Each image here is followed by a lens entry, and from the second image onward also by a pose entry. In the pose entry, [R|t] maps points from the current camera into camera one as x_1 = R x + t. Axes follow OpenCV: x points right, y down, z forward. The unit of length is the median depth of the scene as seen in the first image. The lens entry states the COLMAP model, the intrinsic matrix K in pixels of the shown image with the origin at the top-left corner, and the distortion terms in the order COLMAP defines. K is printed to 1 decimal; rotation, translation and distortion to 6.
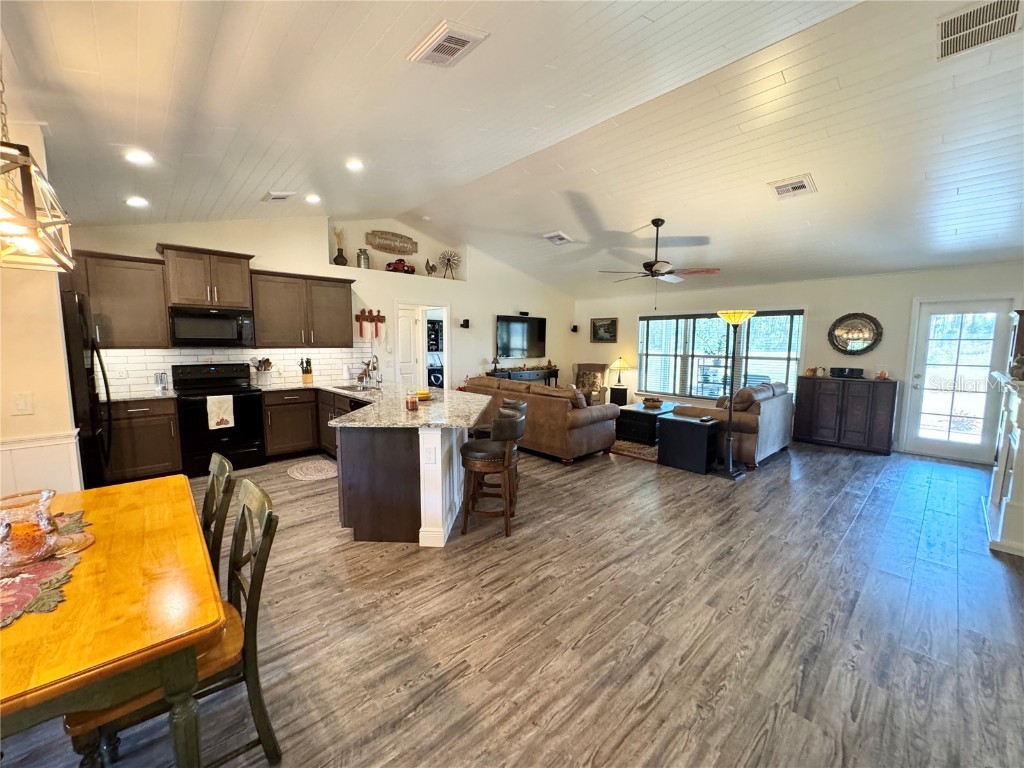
lens RADIAL K [[408.7, 0, 513.4], [0, 408.7, 383.6], [0, 0, 1]] dist [-0.000018, 0.000584]
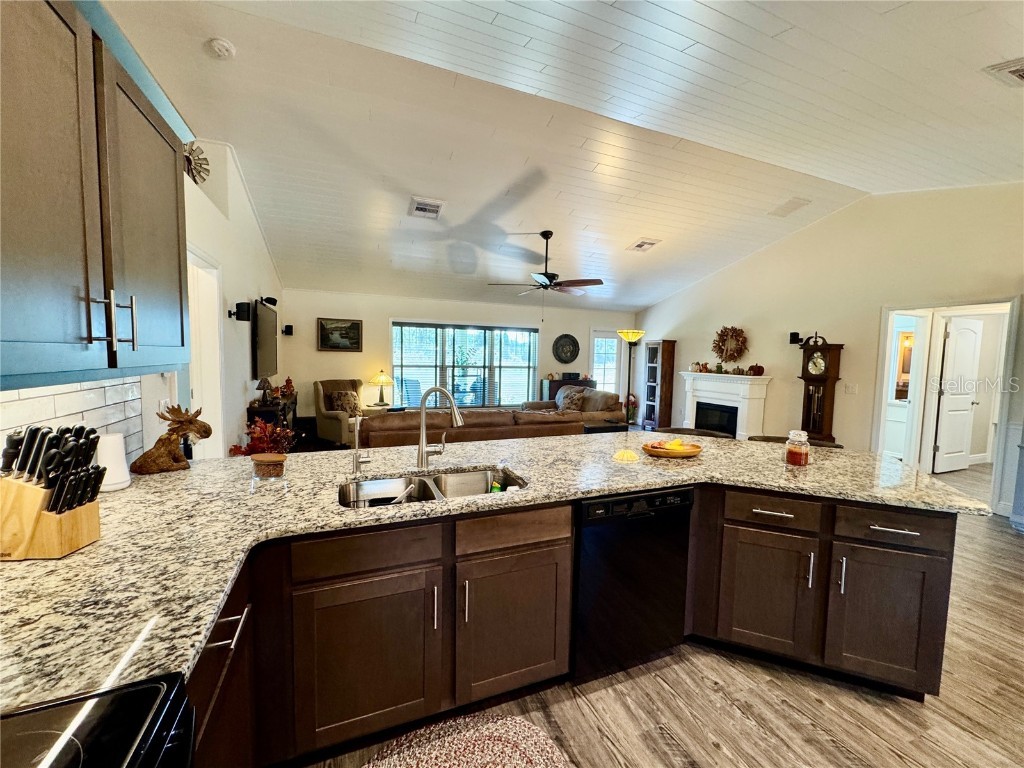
lens RADIAL K [[408.7, 0, 511.7], [0, 408.7, 383.9], [0, 0, 1]] dist [-0.000018, 0.000584]
pose [[0.351961, -0.065036, 0.933752, -0.521654], [0.077728, 0.996168, 0.040085, -0.064096], [-0.932782, 0.058470, 0.355668, 0.614938]]
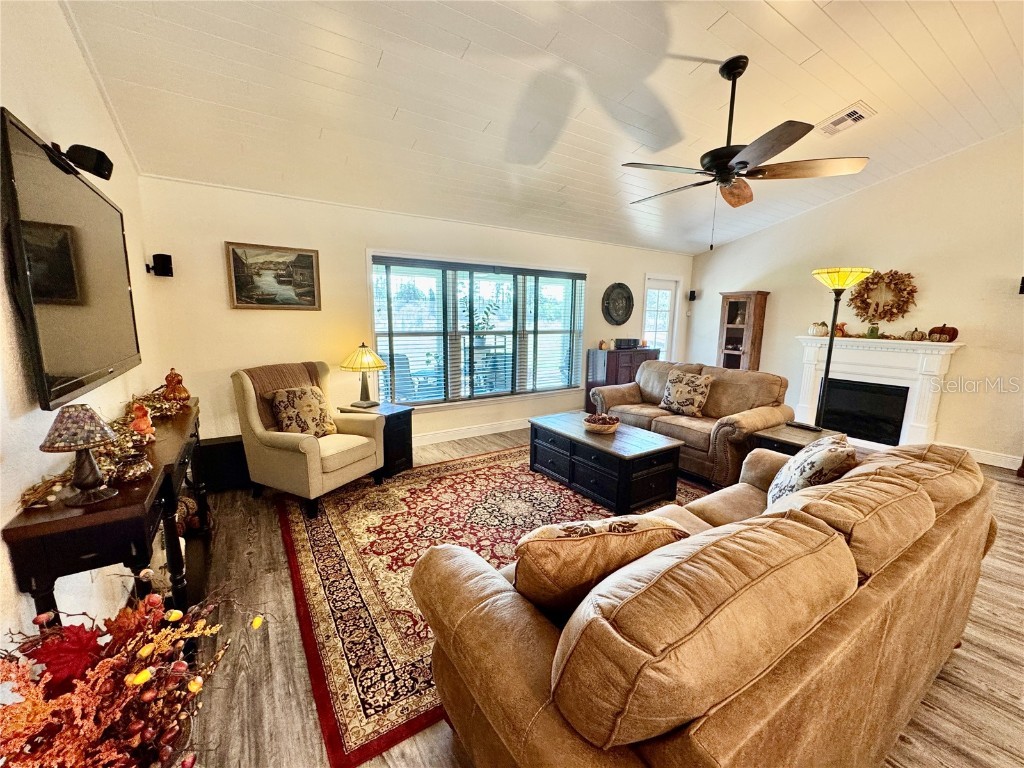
lens RADIAL K [[408.7, 0, 510.9], [0, 408.7, 383.0], [0, 0, 1]] dist [-0.000018, 0.000584]
pose [[0.171267, -0.167659, 0.970854, -0.194744], [0.089095, 0.984012, 0.154214, -0.098480], [-0.981188, 0.060087, 0.183466, 0.986462]]
